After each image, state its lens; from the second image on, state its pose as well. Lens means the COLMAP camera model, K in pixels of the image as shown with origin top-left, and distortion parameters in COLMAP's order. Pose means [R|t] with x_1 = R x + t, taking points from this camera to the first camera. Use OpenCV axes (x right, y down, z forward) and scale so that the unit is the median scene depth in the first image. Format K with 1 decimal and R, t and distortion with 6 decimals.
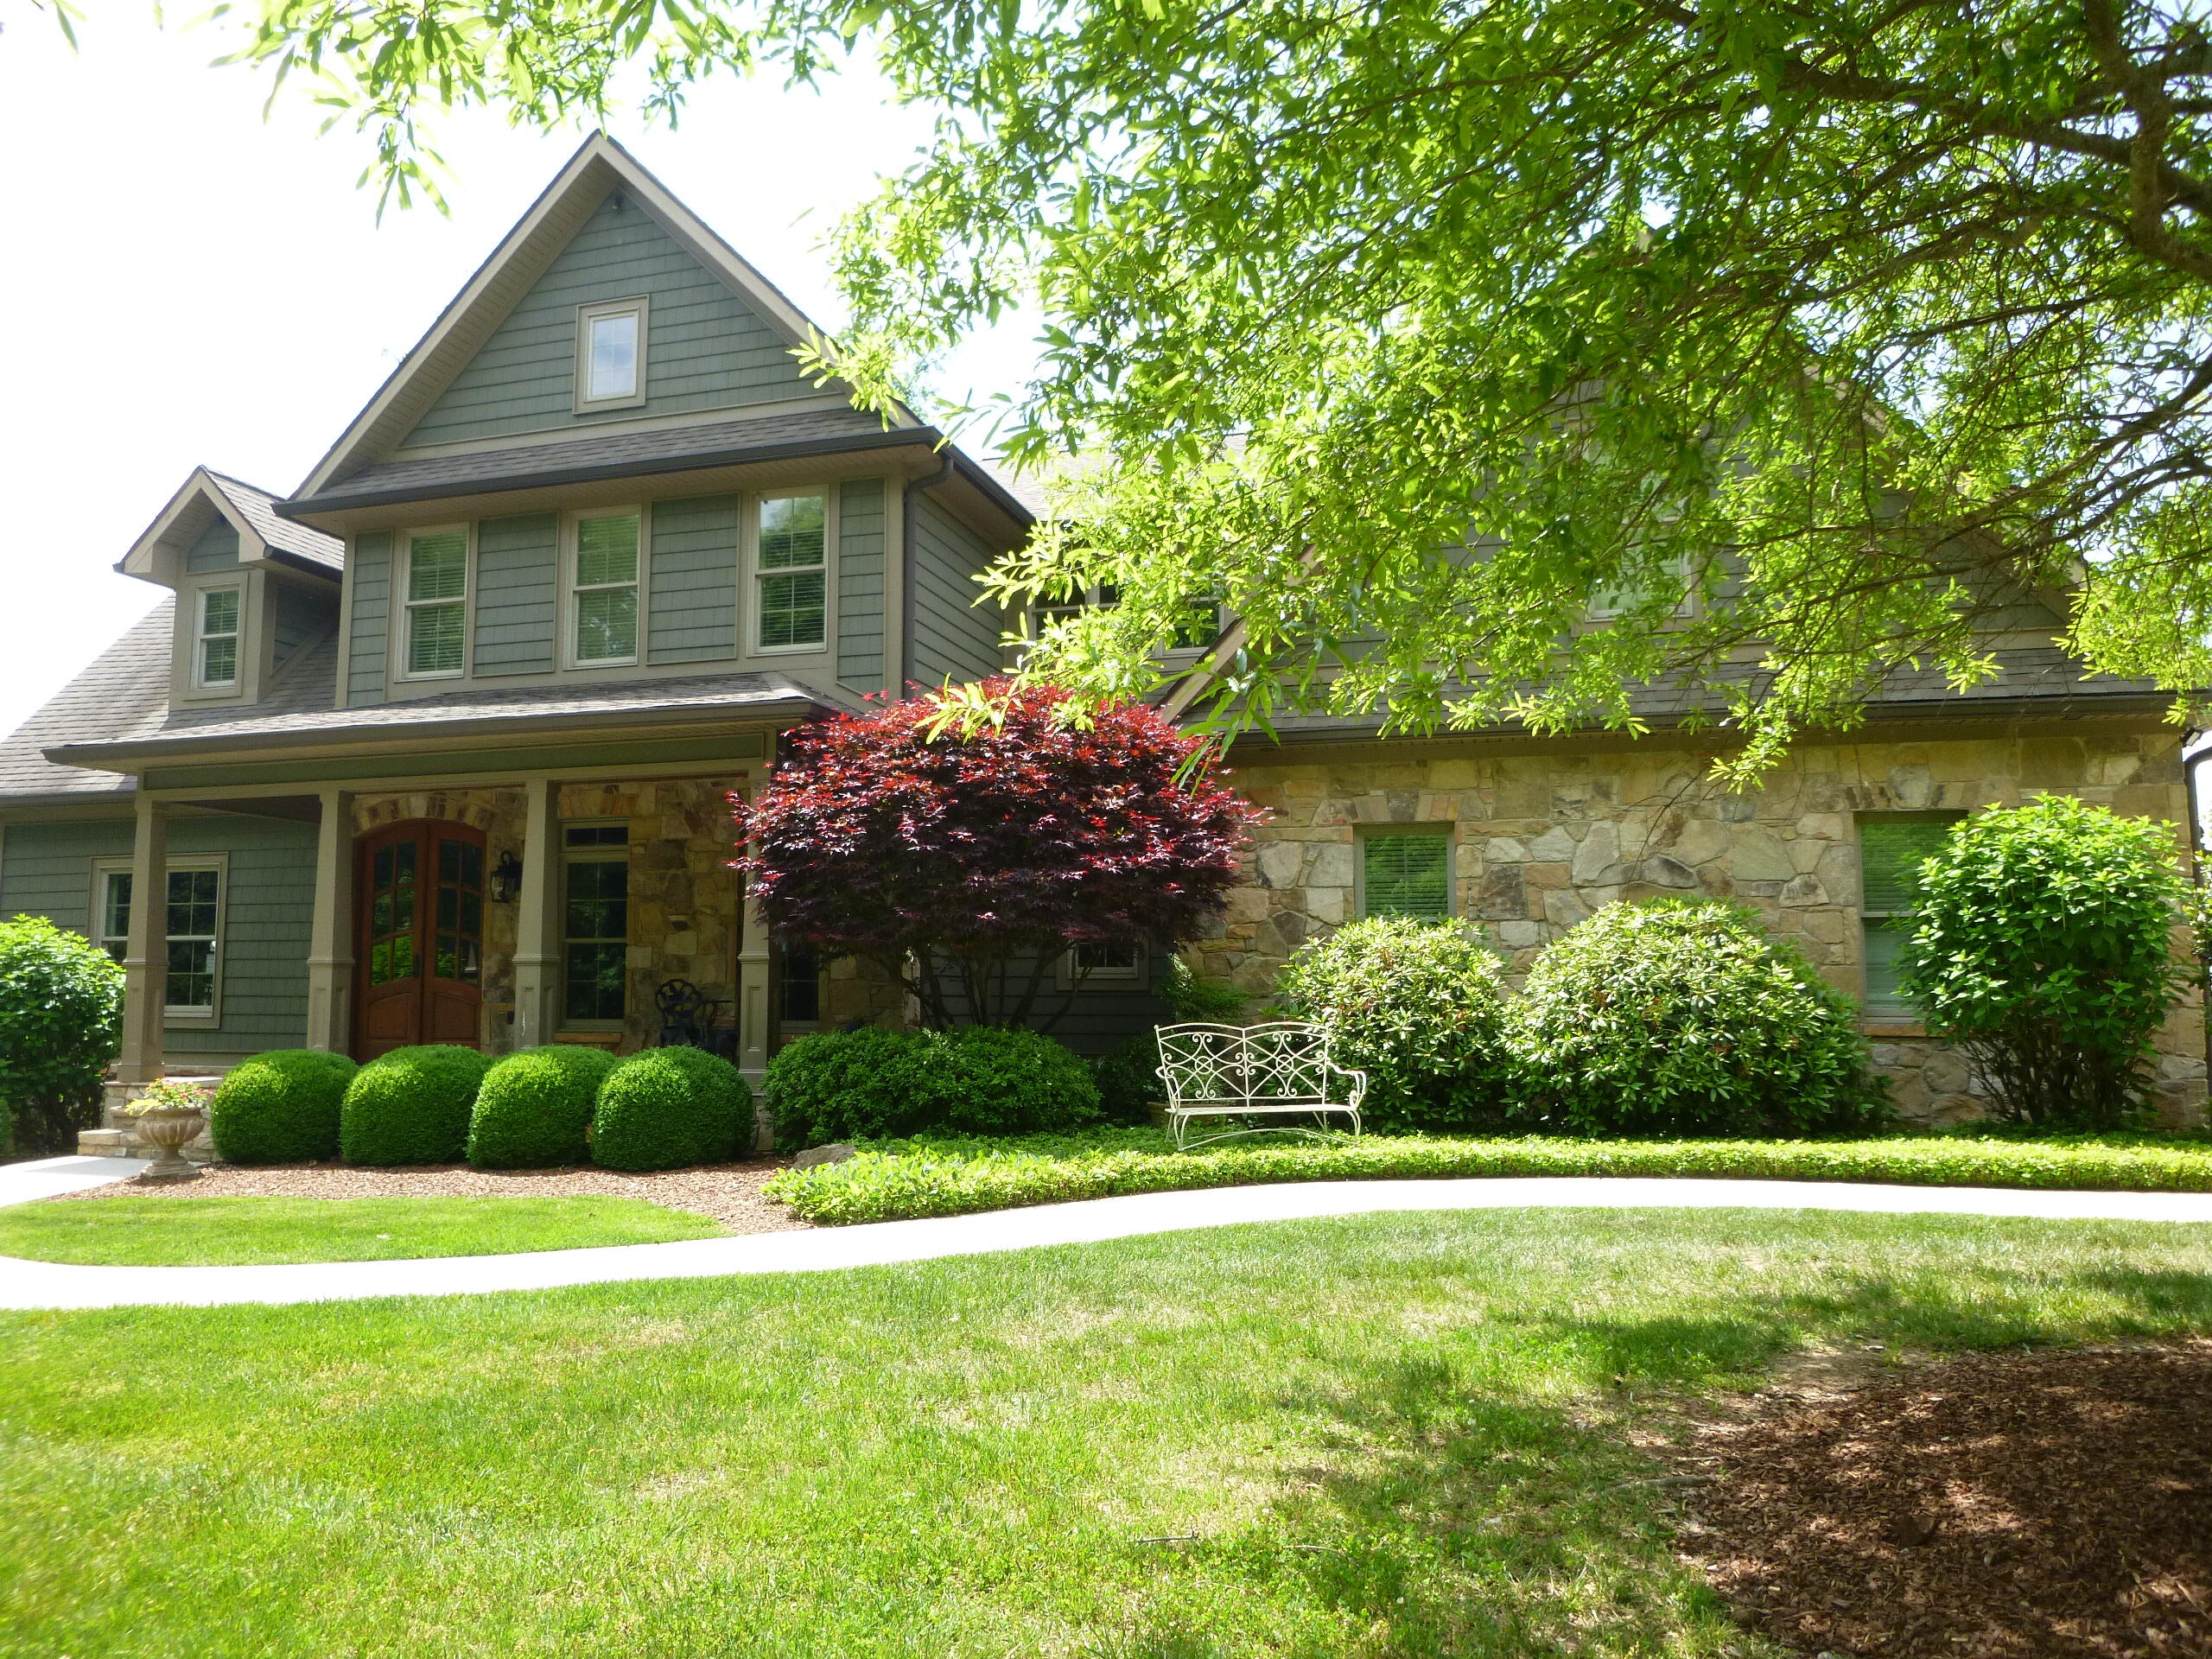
lens RADIAL K [[1604.2, 0, 1104.8], [0, 1604.2, 815.3], [0, 0, 1]] dist [-0.045013, -0.006645]
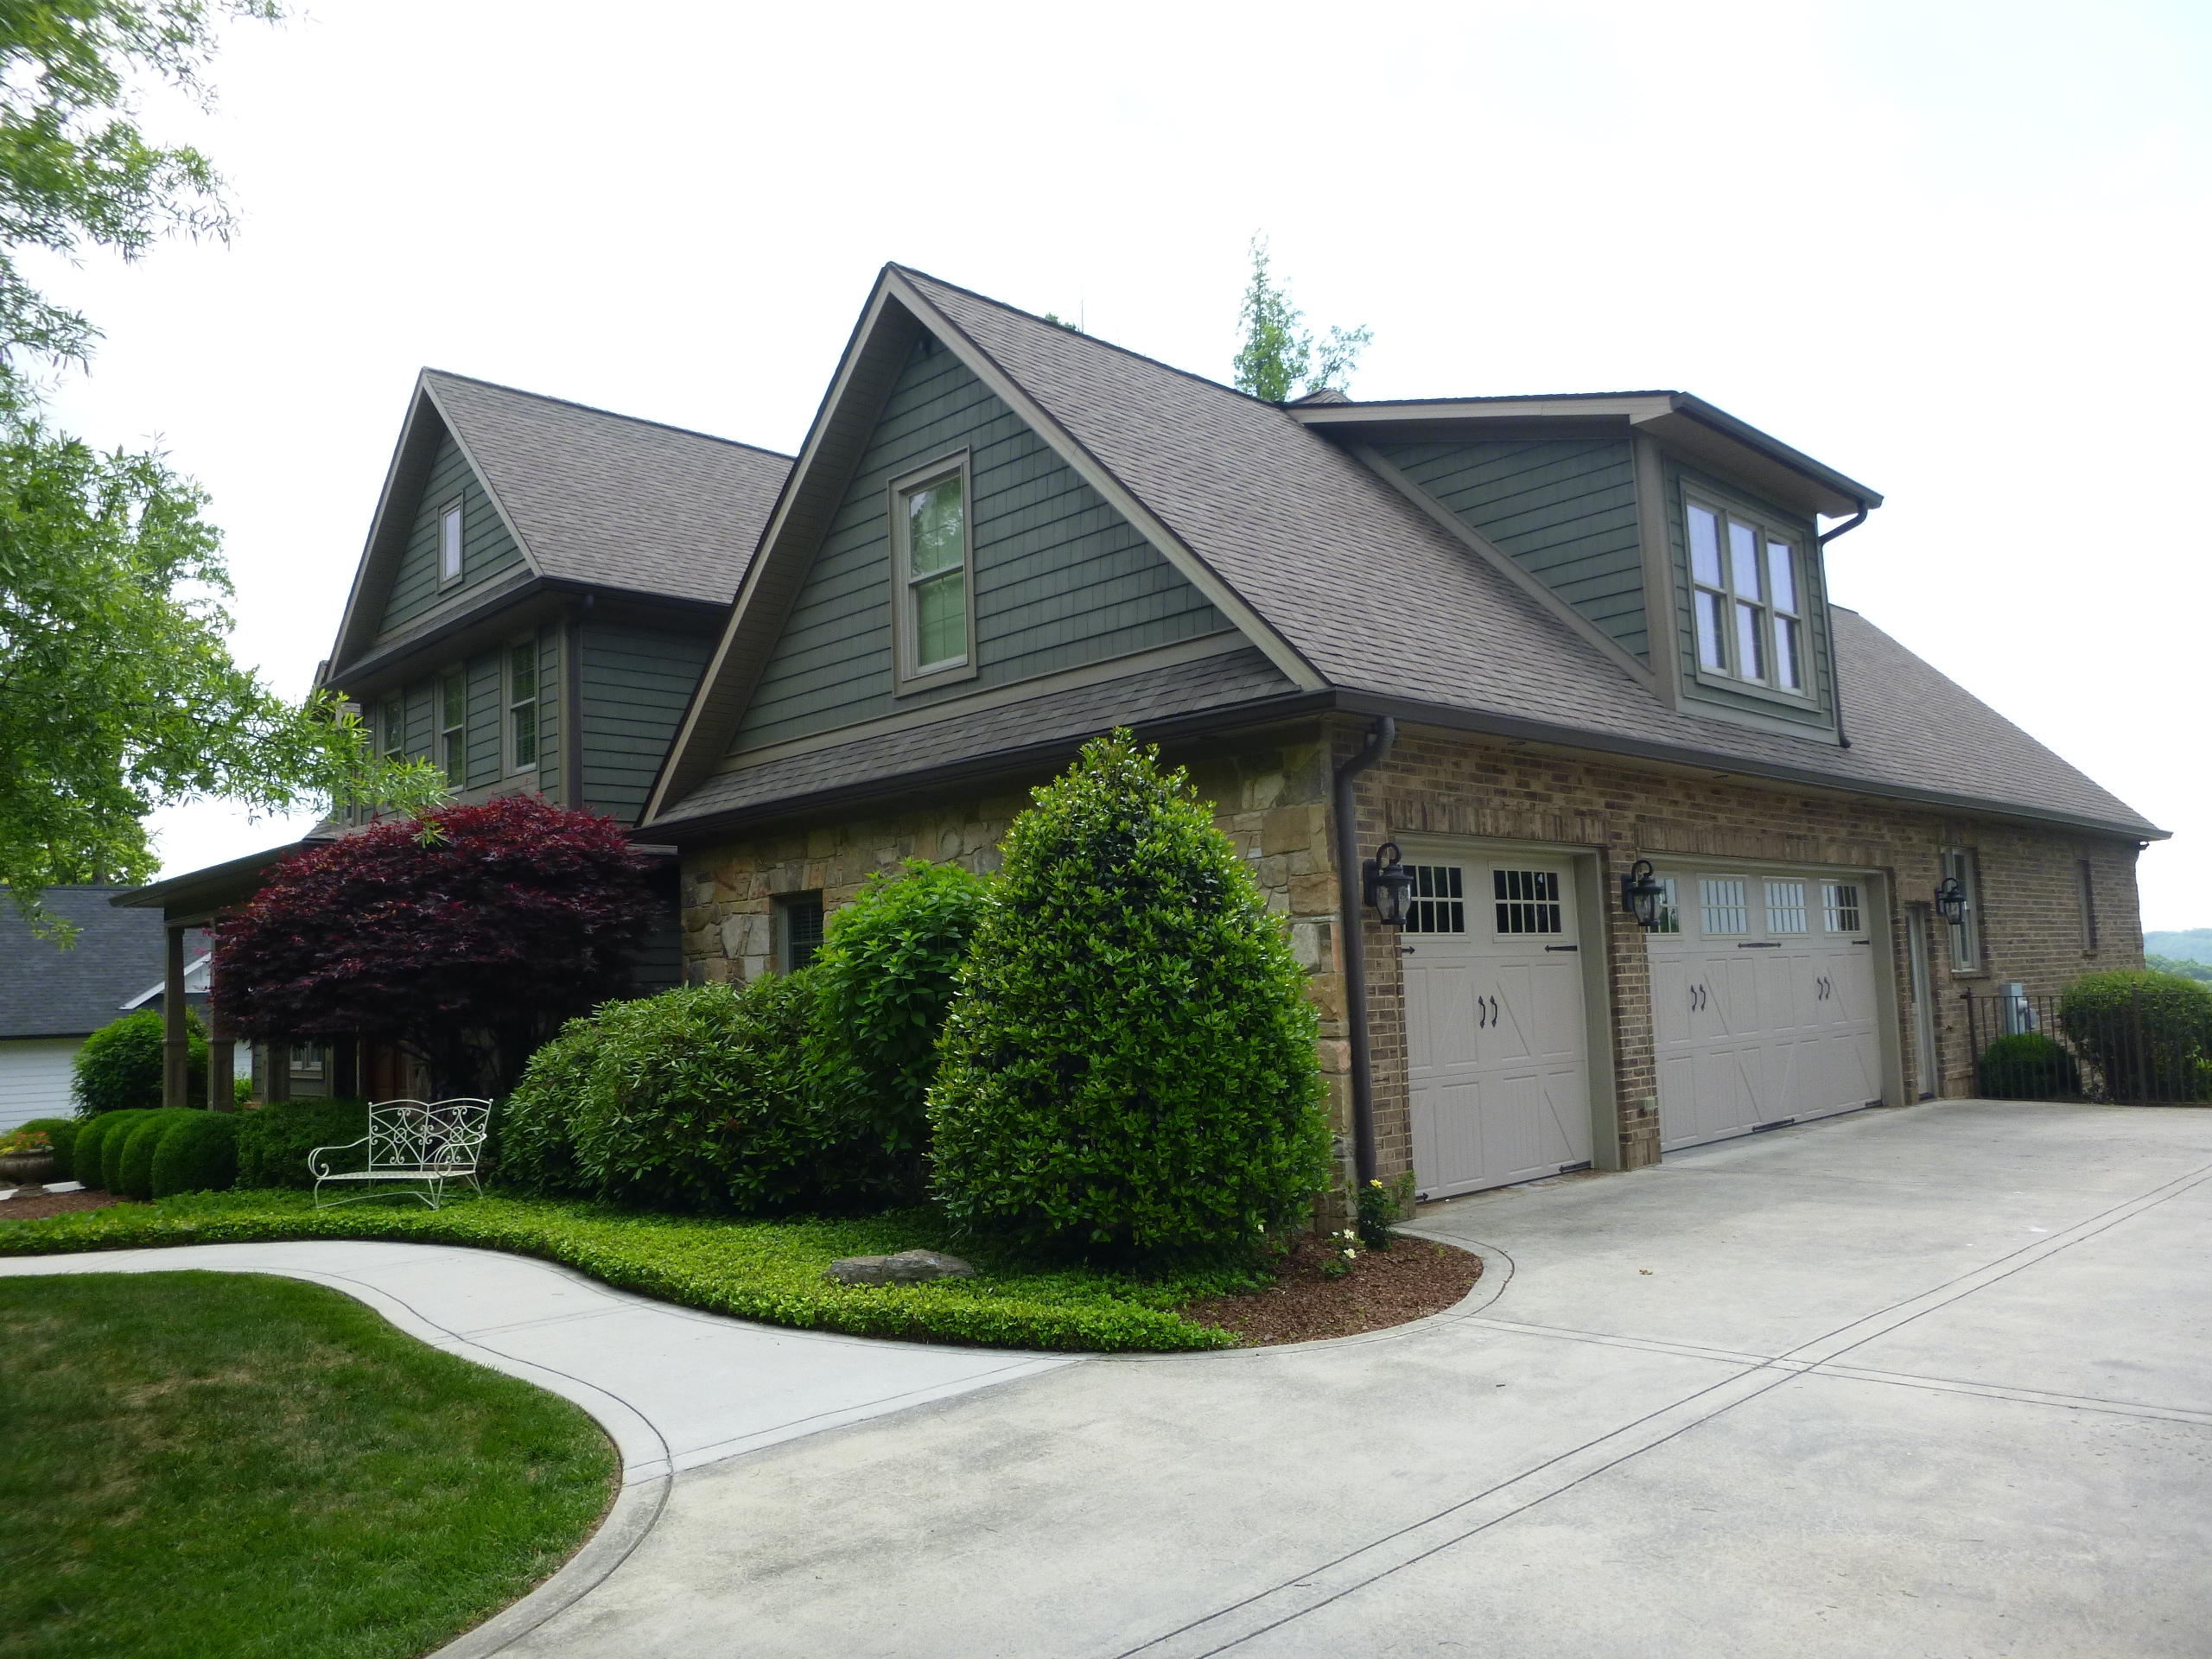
lens RADIAL K [[1604.2, 0, 1104.8], [0, 1604.2, 815.3], [0, 0, 1]] dist [-0.045013, -0.006645]
pose [[0.864382, -0.081585, -0.496173, 1.112994], [0.087509, 0.996099, -0.011339, -0.022386], [0.495163, -0.033619, 0.868150, 0.235203]]
